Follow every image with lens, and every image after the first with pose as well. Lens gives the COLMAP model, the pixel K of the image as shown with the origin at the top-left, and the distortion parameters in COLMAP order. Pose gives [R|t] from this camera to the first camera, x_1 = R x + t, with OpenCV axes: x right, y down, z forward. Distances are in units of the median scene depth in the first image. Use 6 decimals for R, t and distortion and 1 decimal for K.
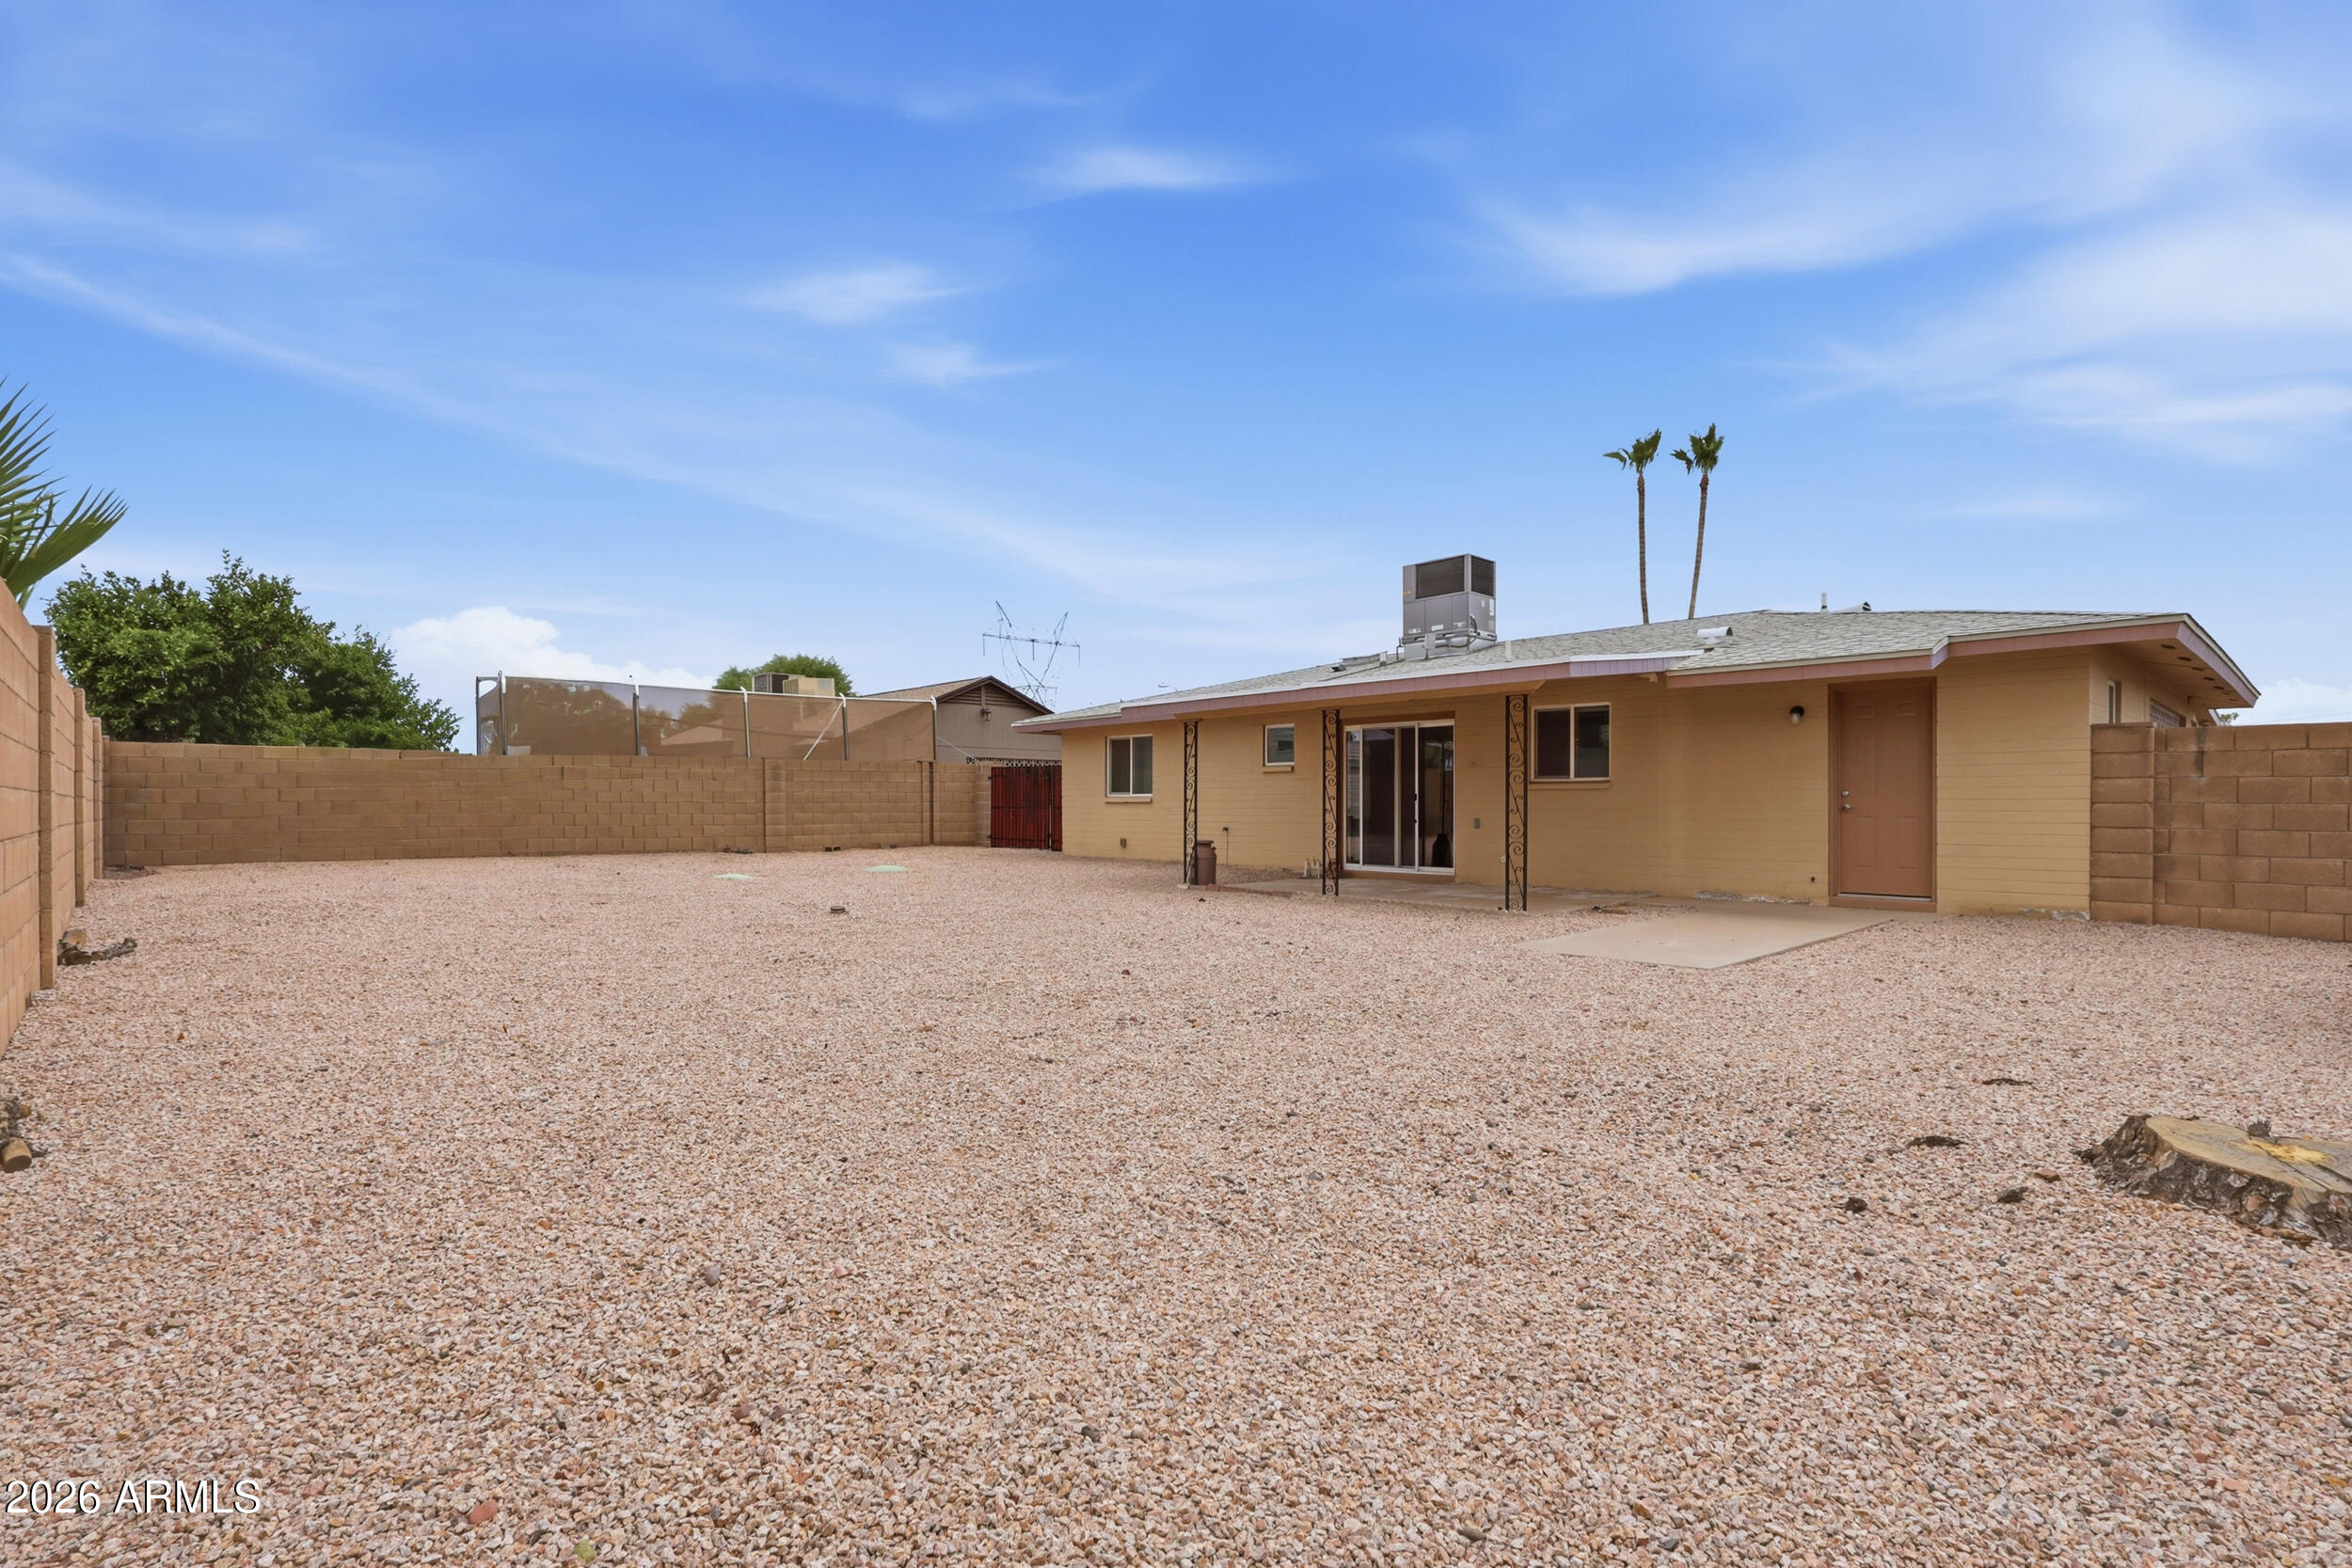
lens RADIAL K [[1119.7, 0, 1144.4], [0, 1119.7, 810.2], [0, 0, 1]] dist [-0.001810, 0.000768]
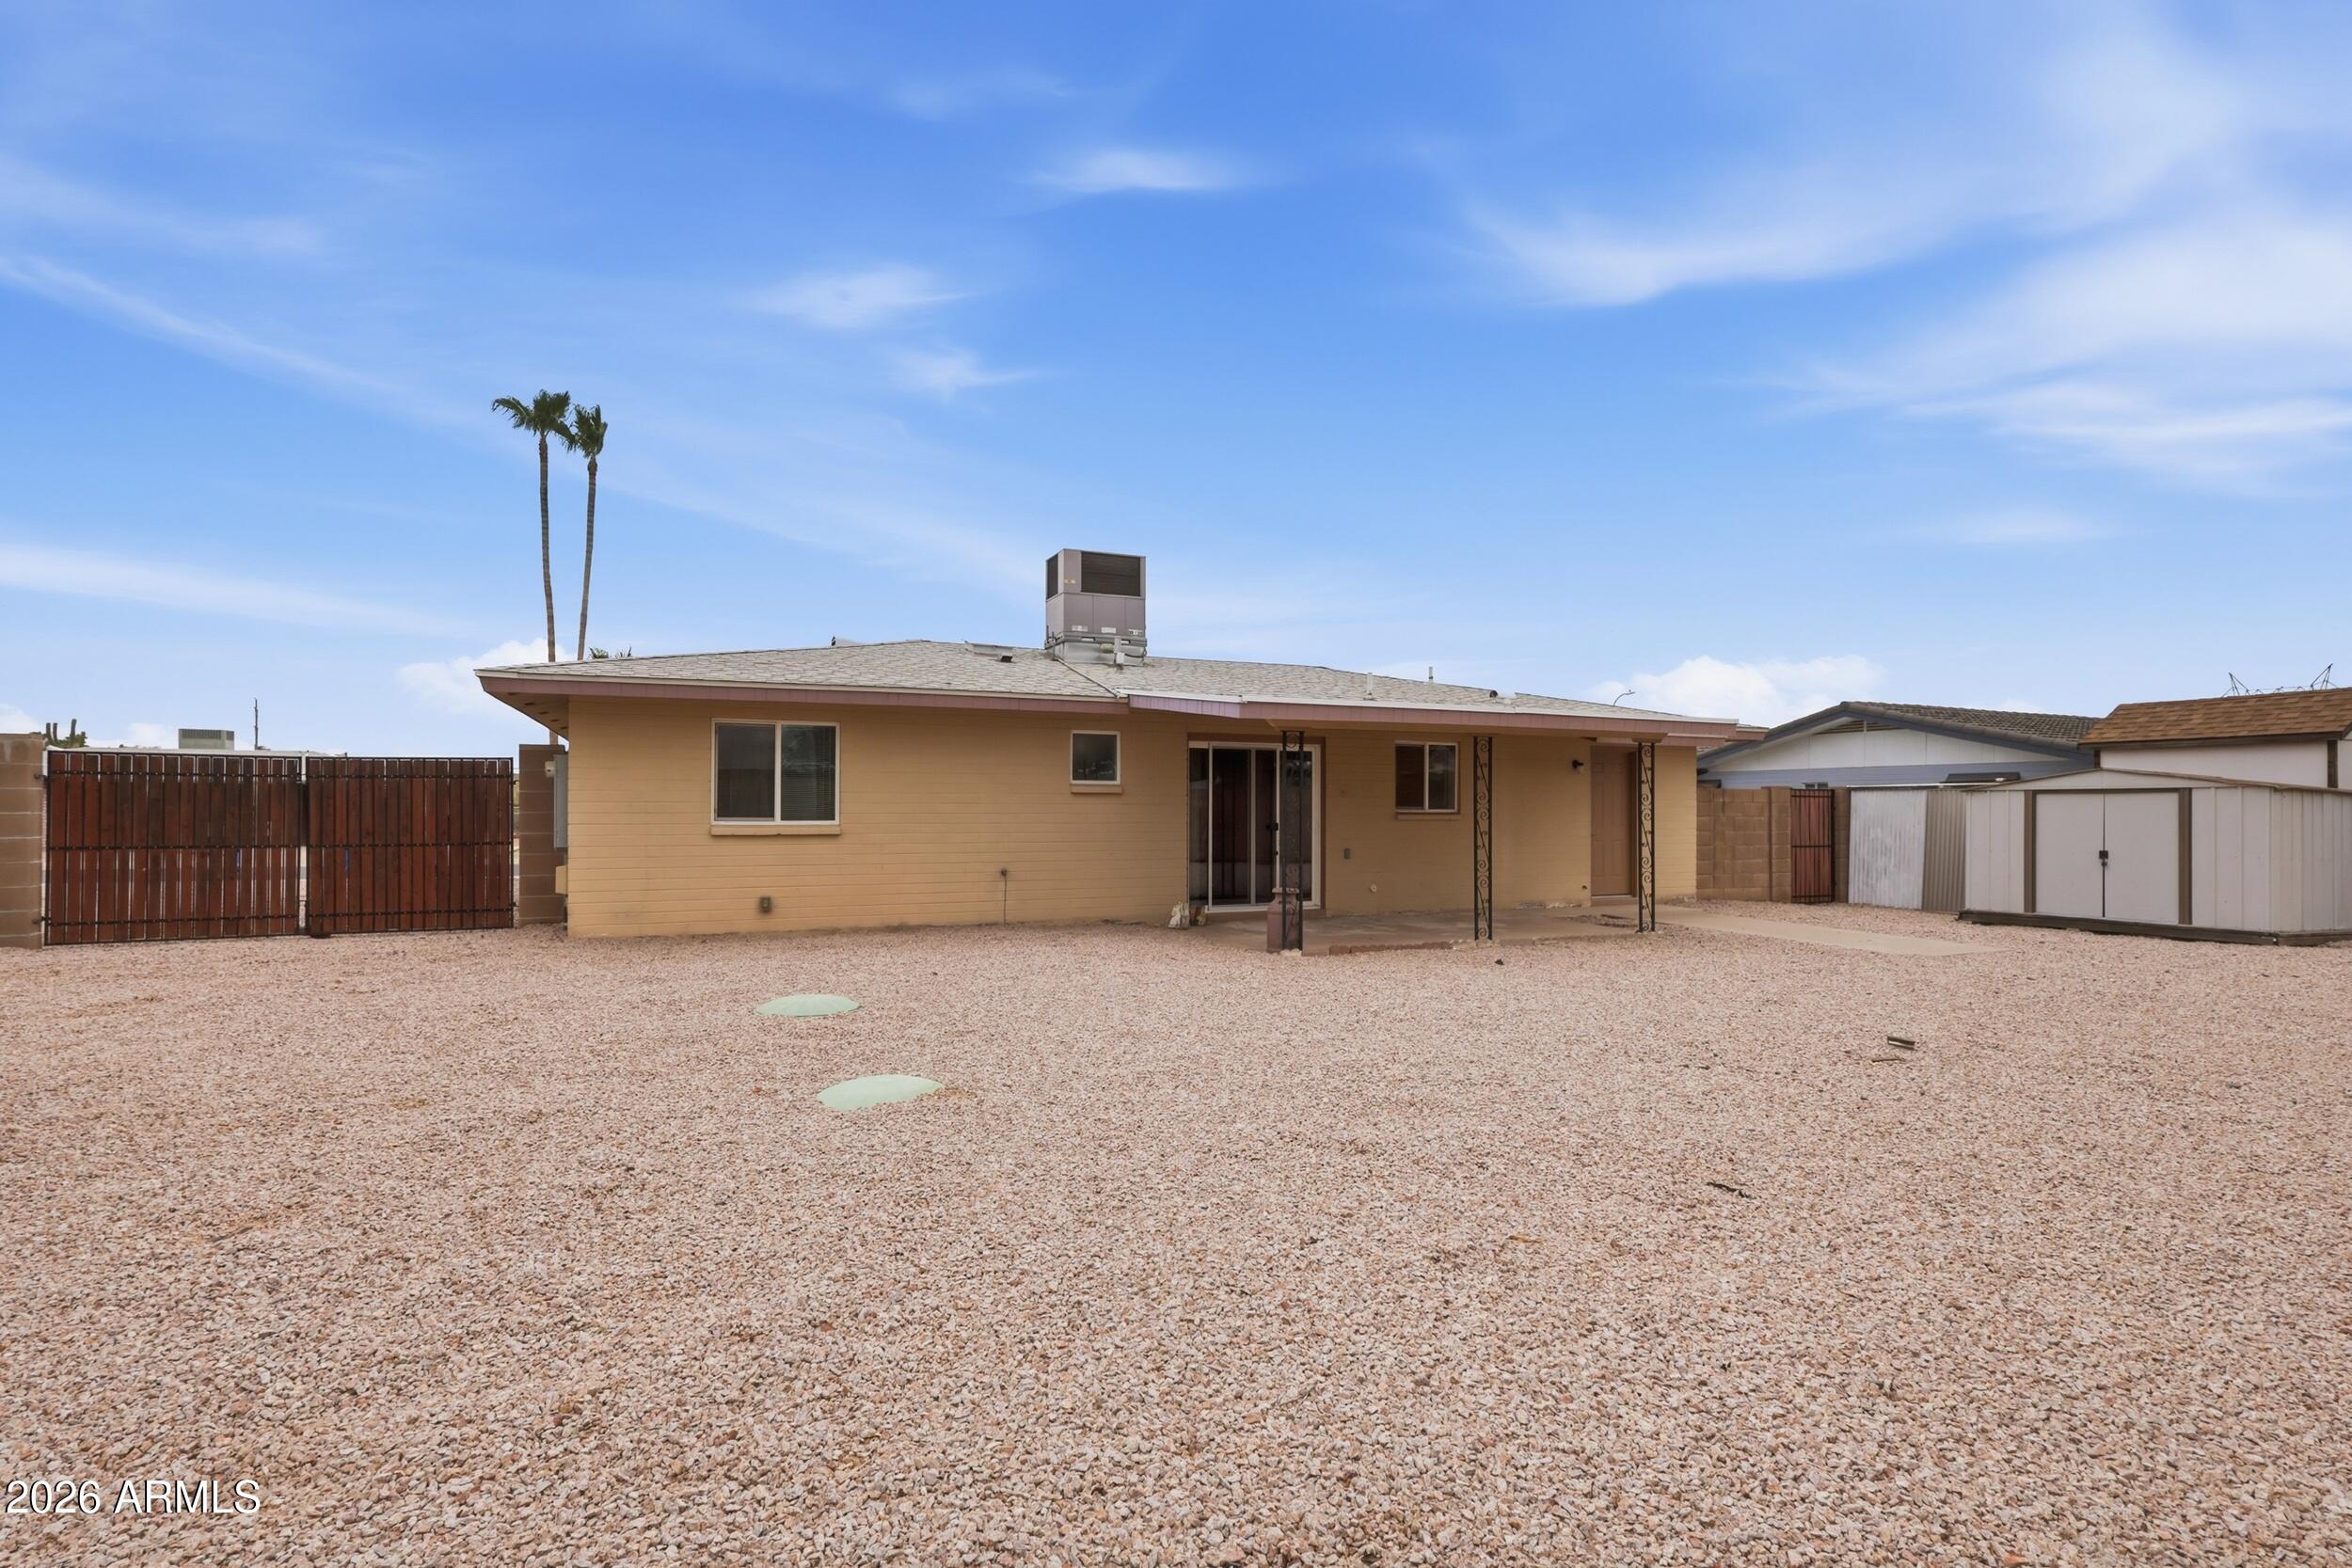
lens RADIAL K [[1119.7, 0, 1144.4], [0, 1119.7, 810.2], [0, 0, 1]] dist [-0.001810, 0.000768]
pose [[0.315811, 0.002428, 0.948819, -0.629981], [0.002334, 0.999992, -0.003336, -0.022024], [-0.948819, 0.003268, 0.315802, 0.783287]]
